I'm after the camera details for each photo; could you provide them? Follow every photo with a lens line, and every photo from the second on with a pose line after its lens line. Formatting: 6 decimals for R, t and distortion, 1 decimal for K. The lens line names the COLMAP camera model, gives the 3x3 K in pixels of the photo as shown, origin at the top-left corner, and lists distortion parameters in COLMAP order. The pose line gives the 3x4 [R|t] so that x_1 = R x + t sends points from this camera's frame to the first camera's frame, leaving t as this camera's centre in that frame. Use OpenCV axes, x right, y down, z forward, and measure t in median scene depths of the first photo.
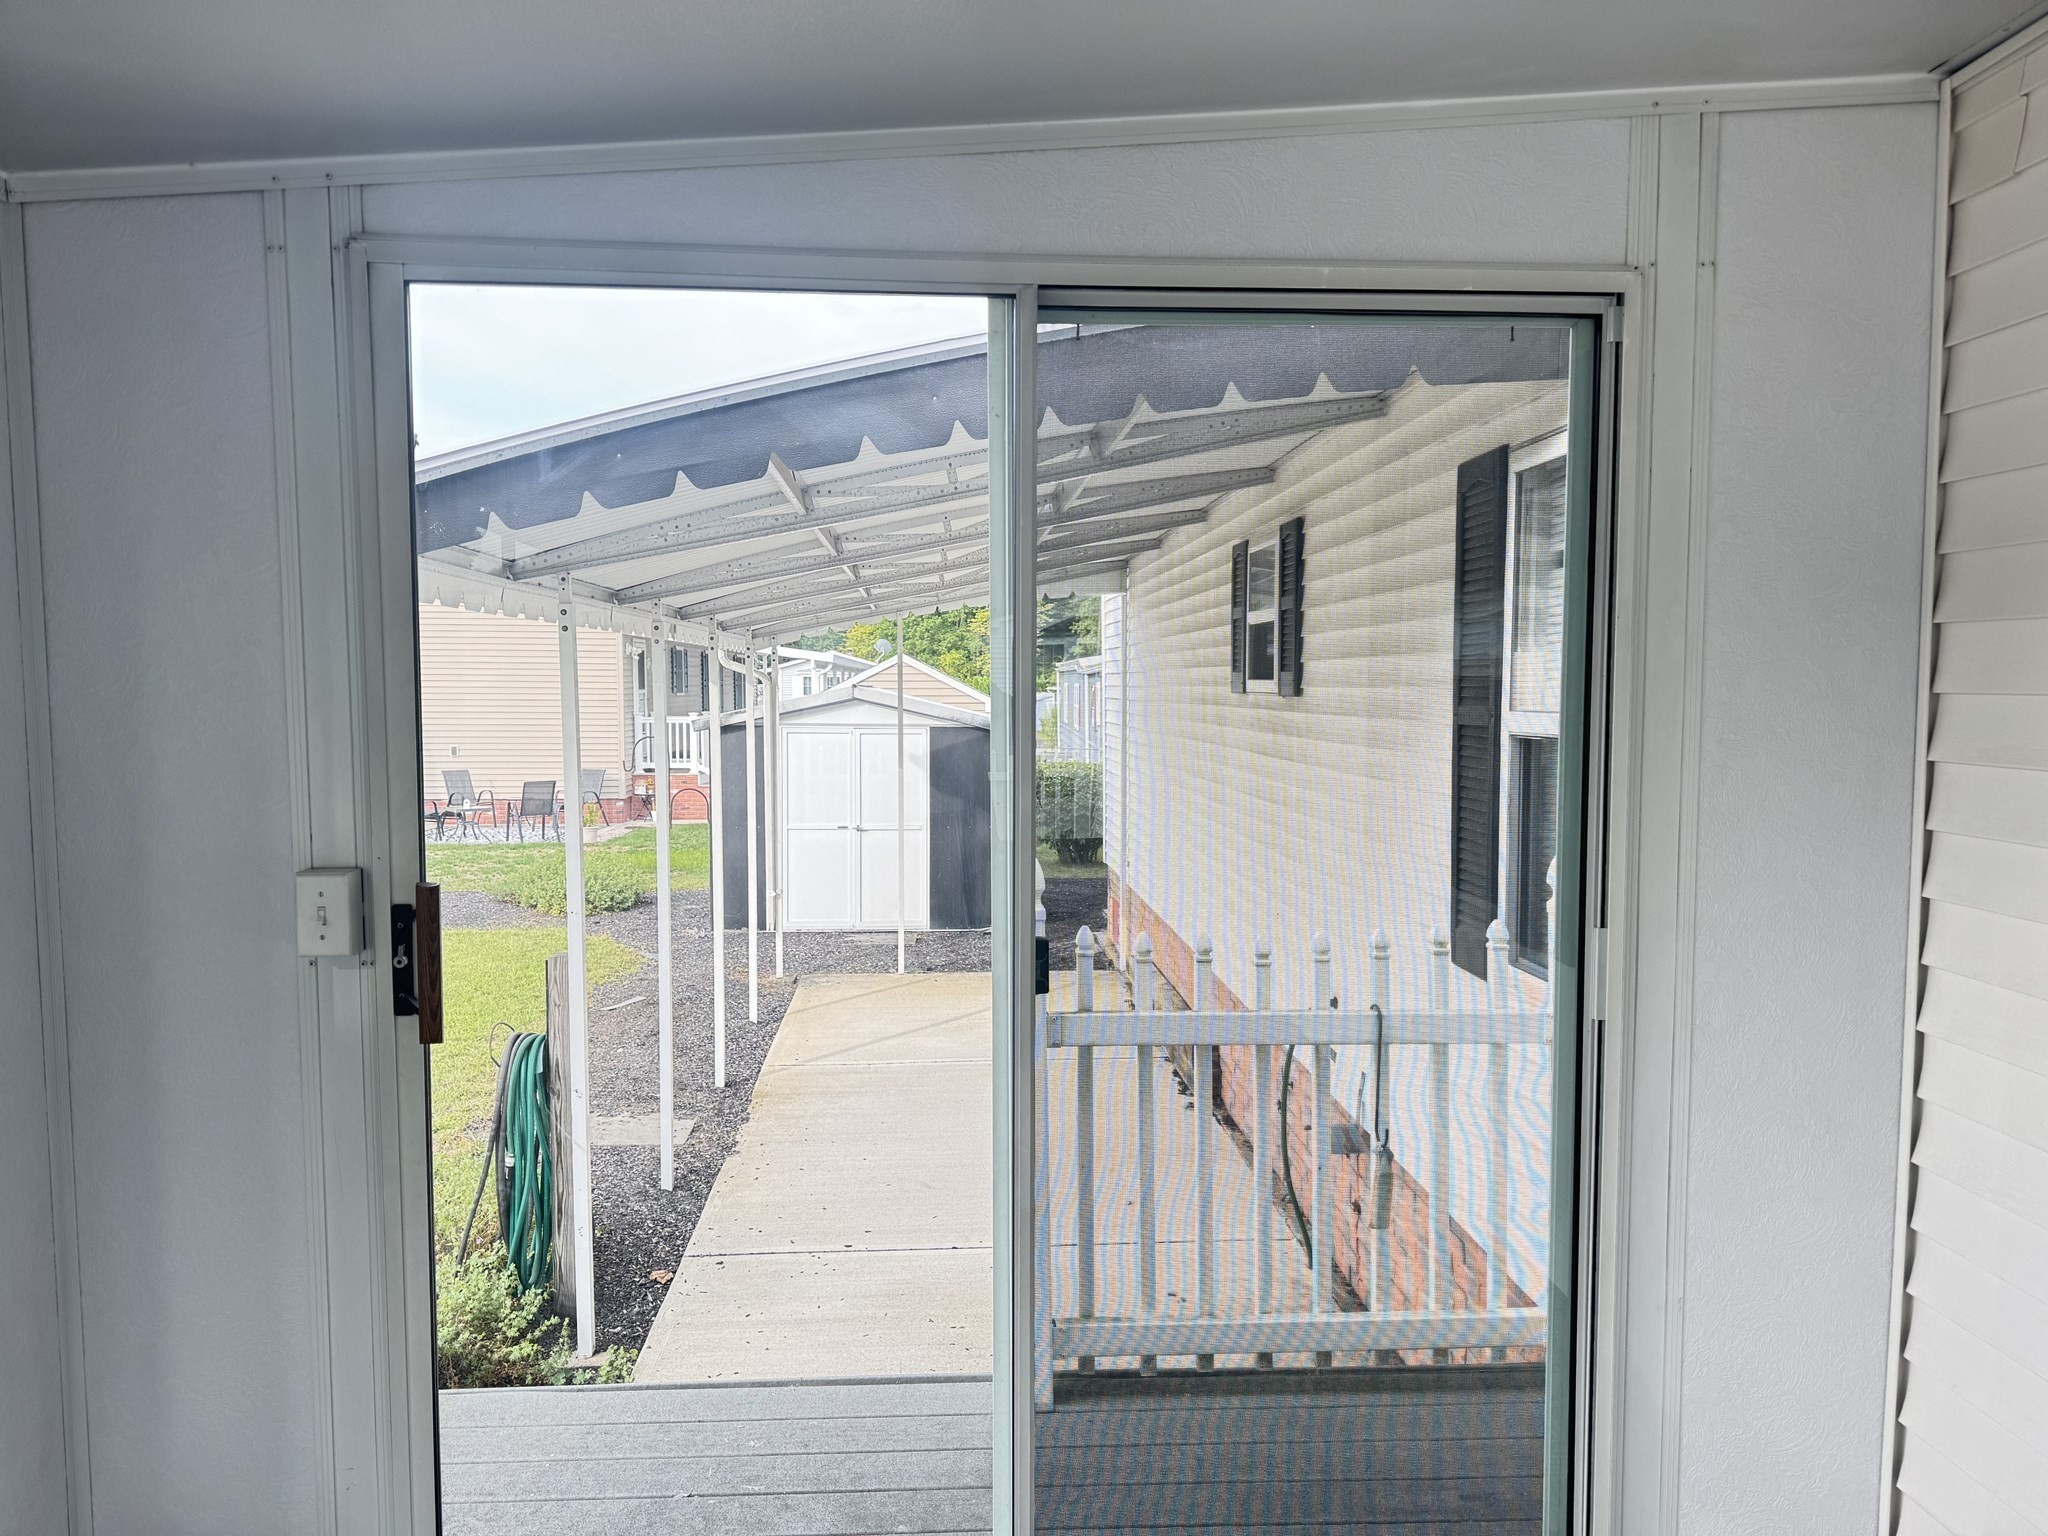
lens RADIAL K [[1437.3, 0, 1009.7], [0, 1437.3, 776.7], [0, 0, 1]] dist [0.047294, -0.038506]
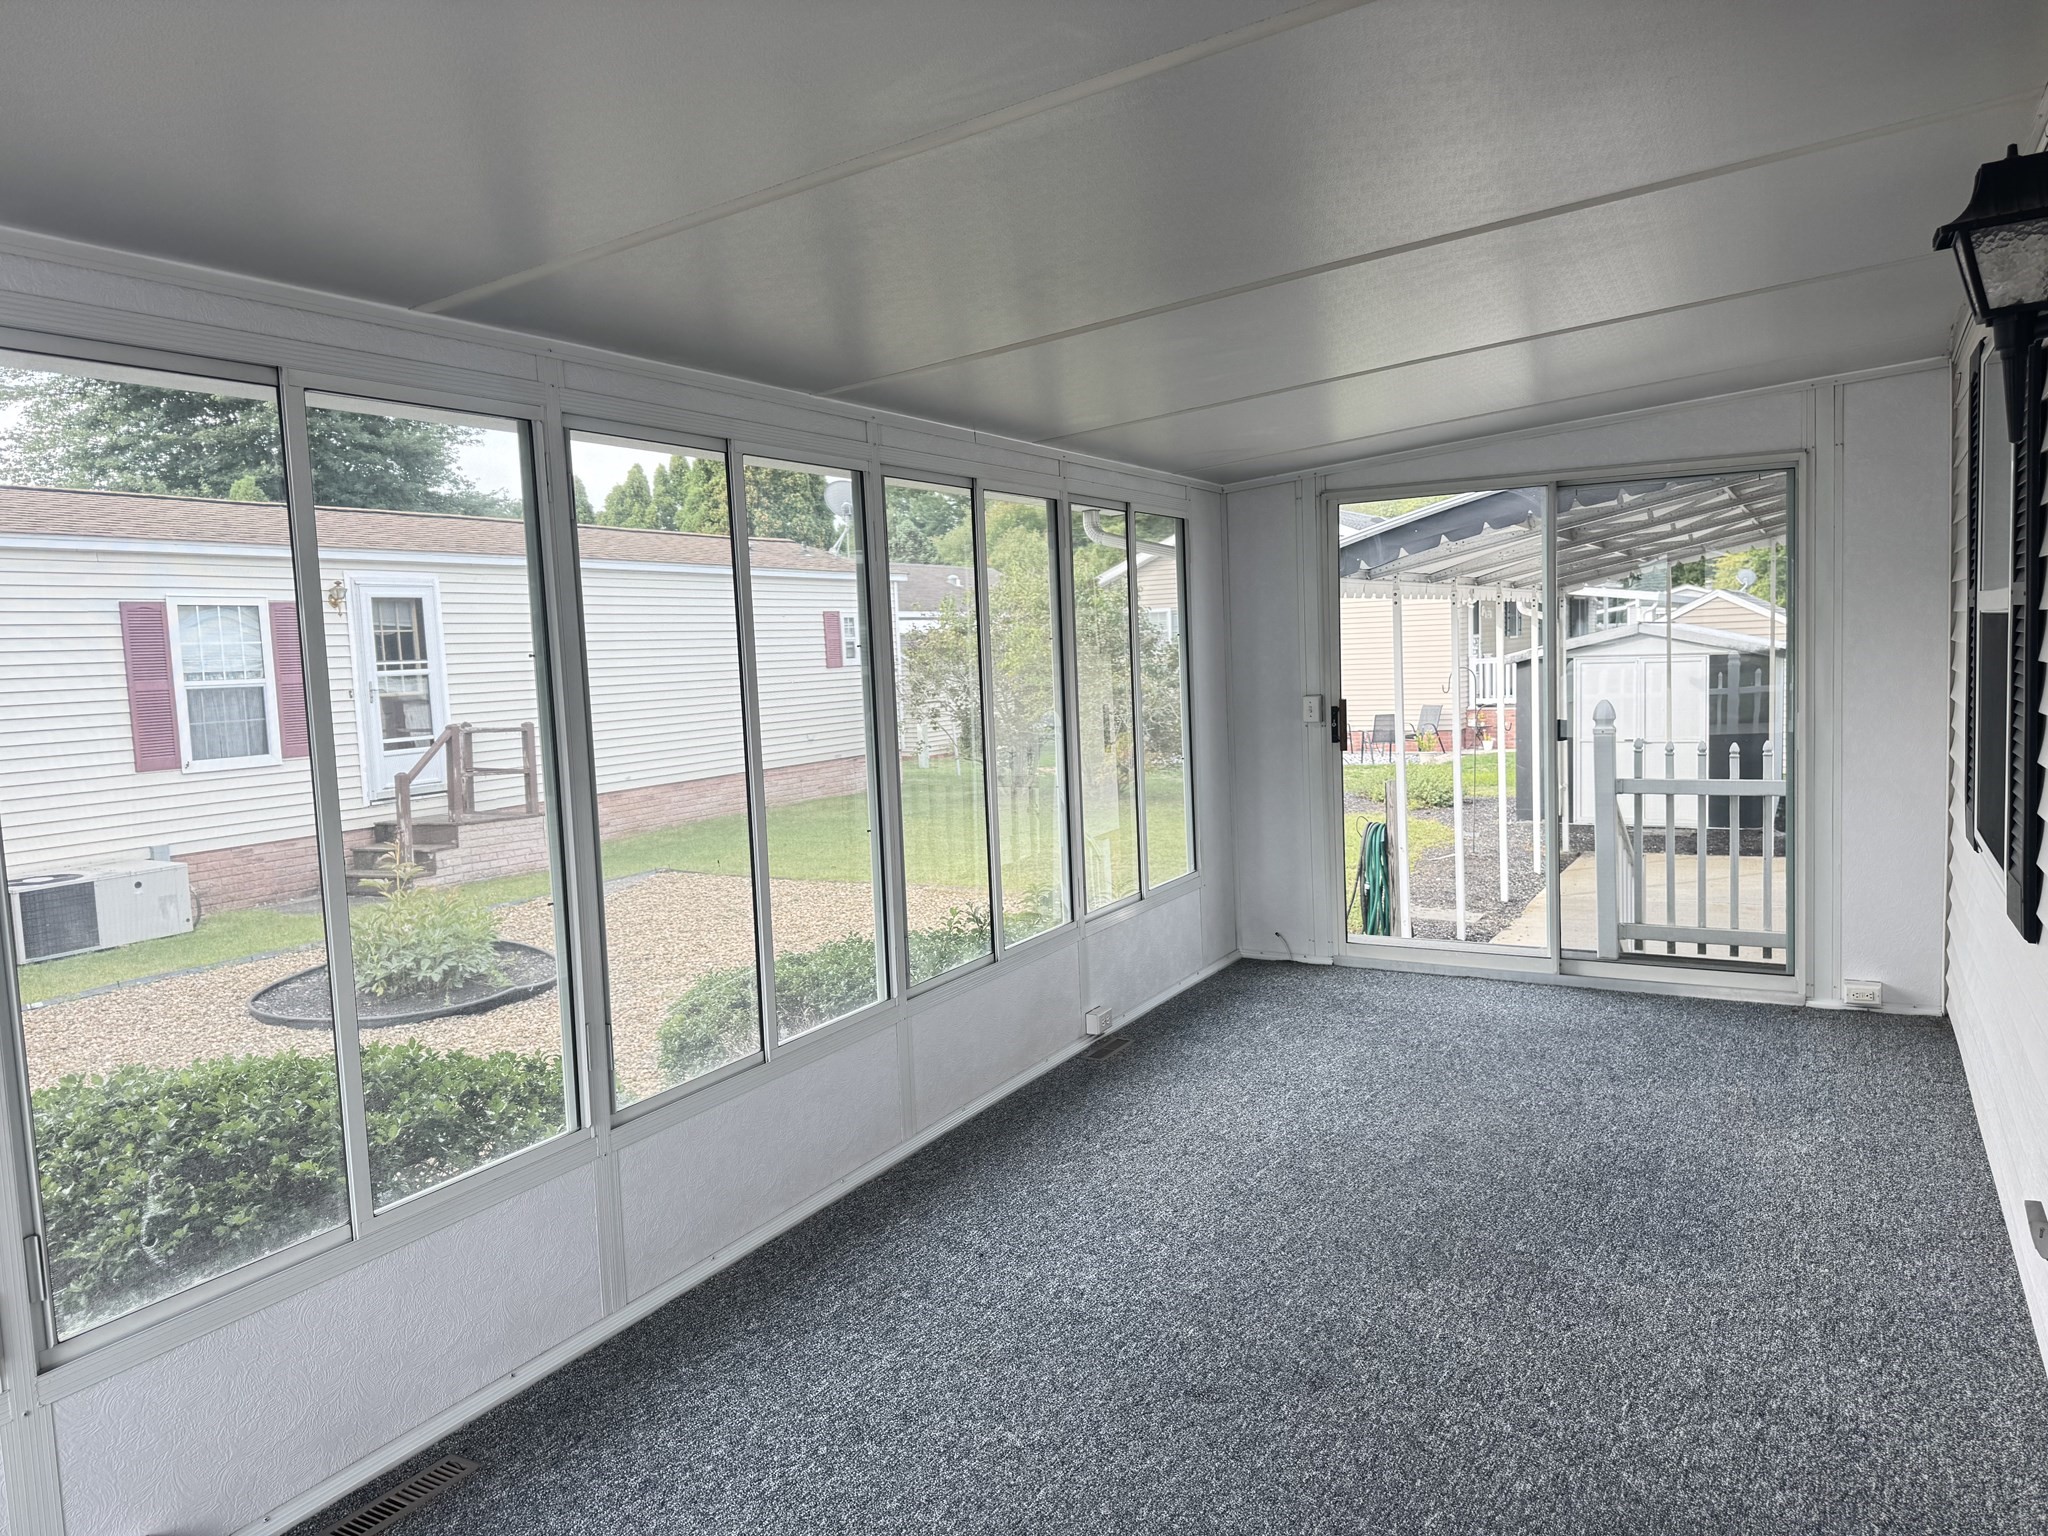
lens RADIAL K [[1437.3, 0, 1021.3], [0, 1437.3, 769.2], [0, 0, 1]] dist [0.047294, -0.038506]
pose [[0.844554, 0.011896, -0.535338, 0.231946], [0.004508, 0.999560, 0.029323, 0.046331], [0.535451, -0.027179, 0.844129, -0.685996]]
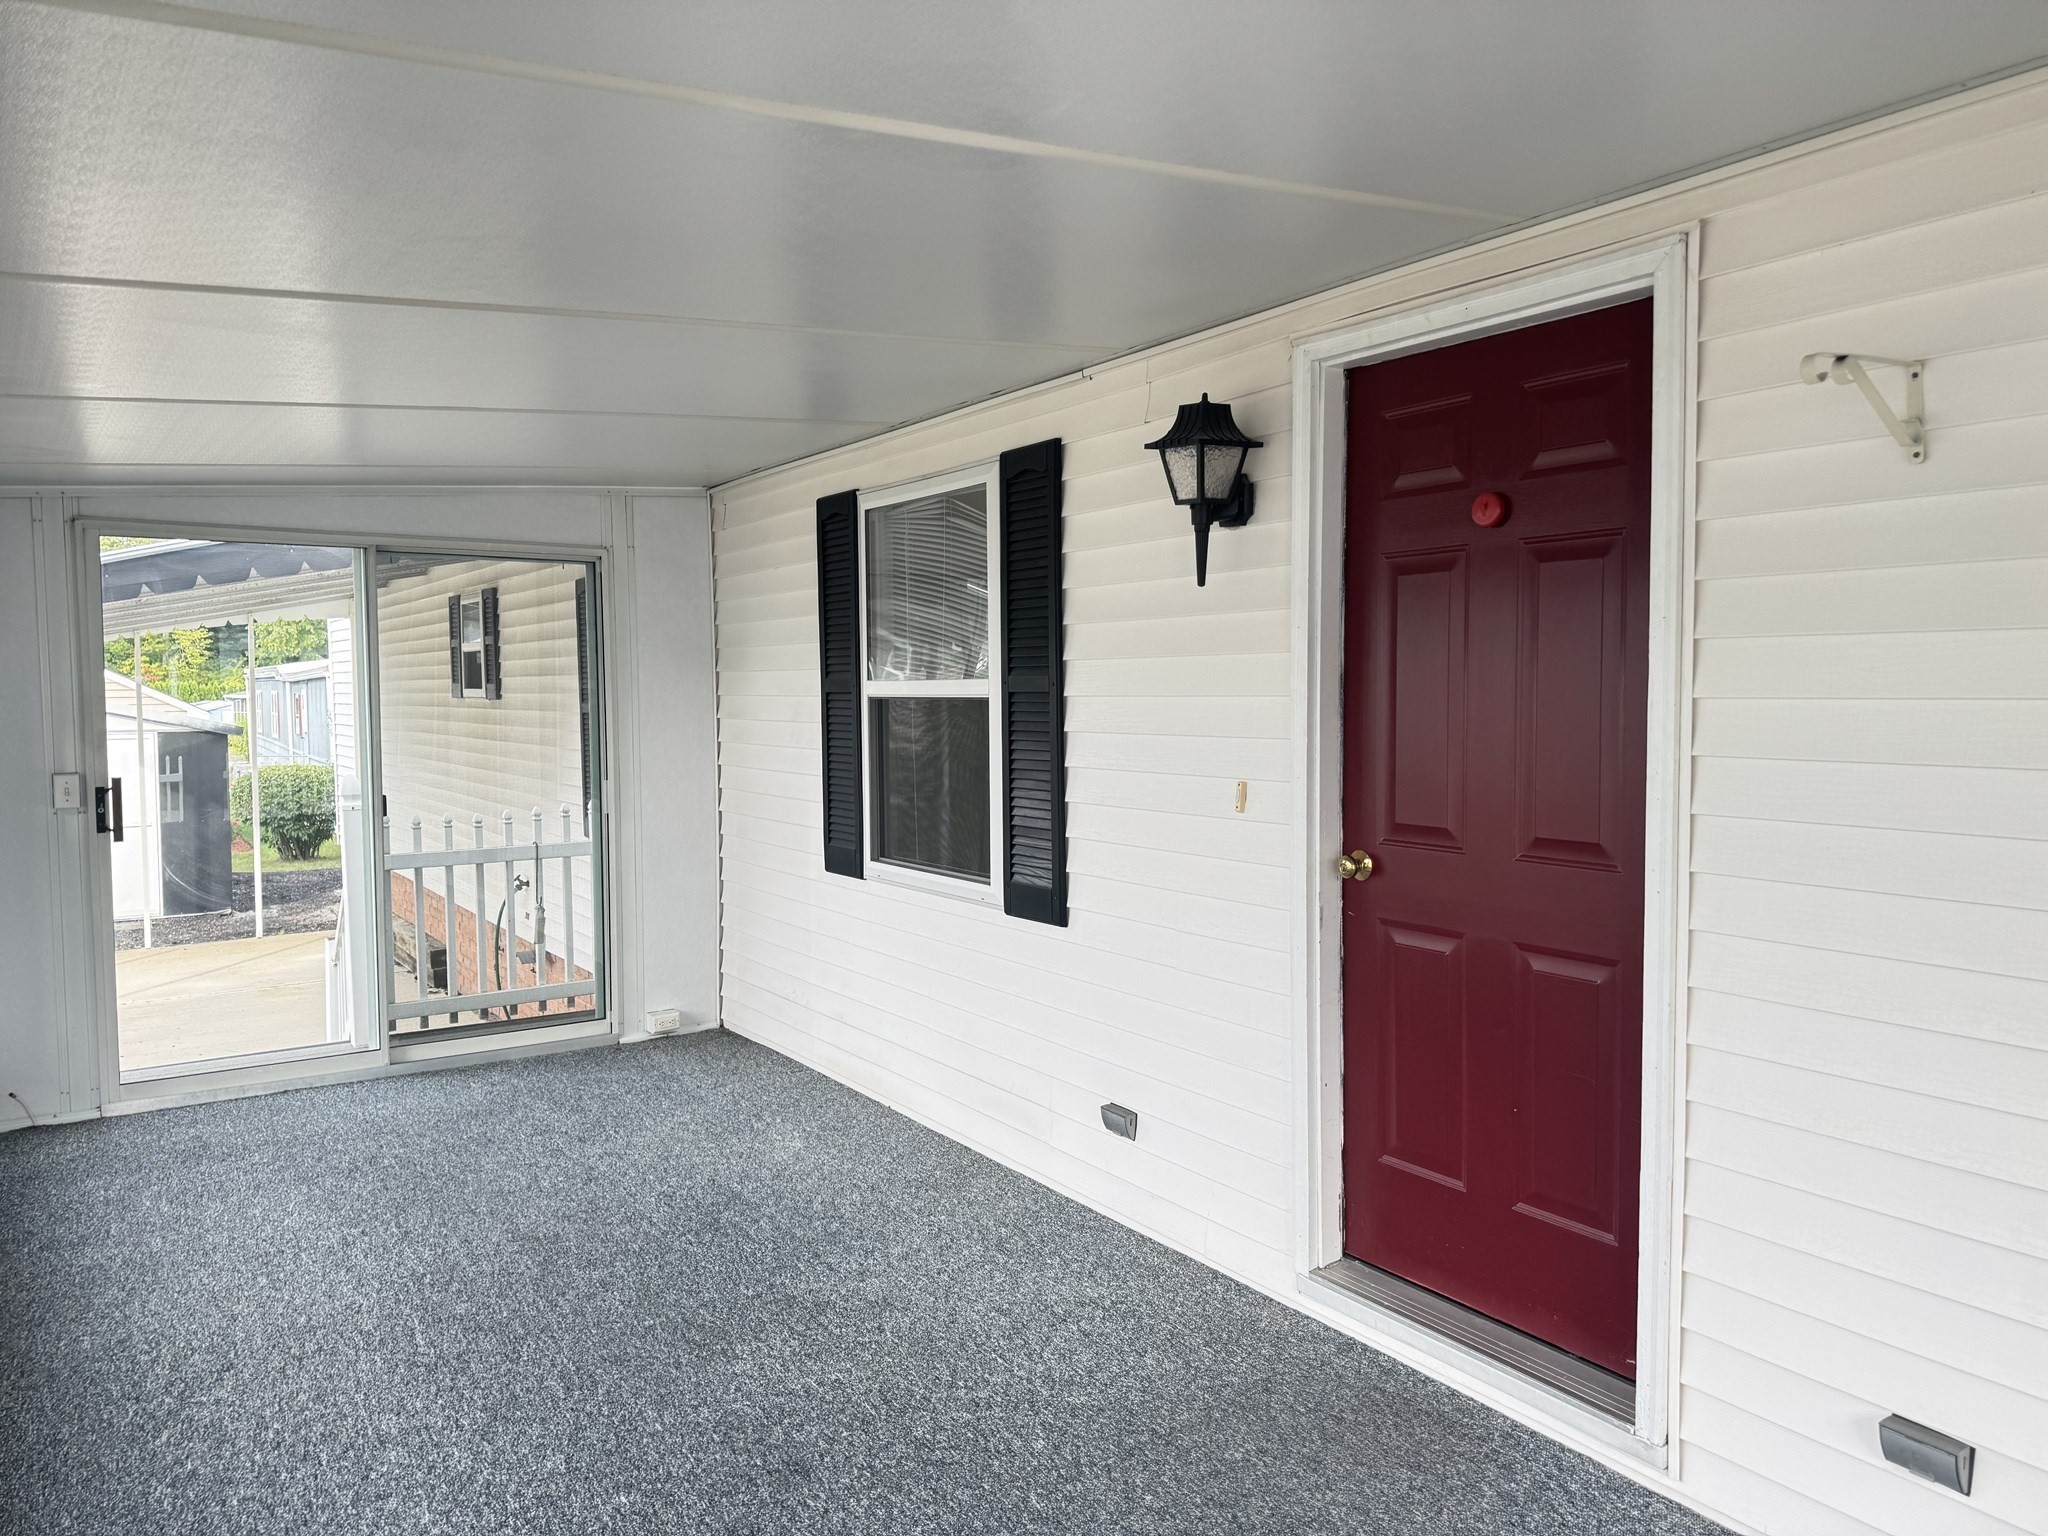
lens RADIAL K [[1437.3, 0, 1035.1], [0, 1437.3, 754.4], [0, 0, 1]] dist [0.047294, -0.038506]
pose [[0.856948, -0.032418, 0.514383, -0.116434], [0.041703, 0.999109, -0.006510, 0.040656], [-0.513713, 0.027030, 0.857536, -0.677943]]
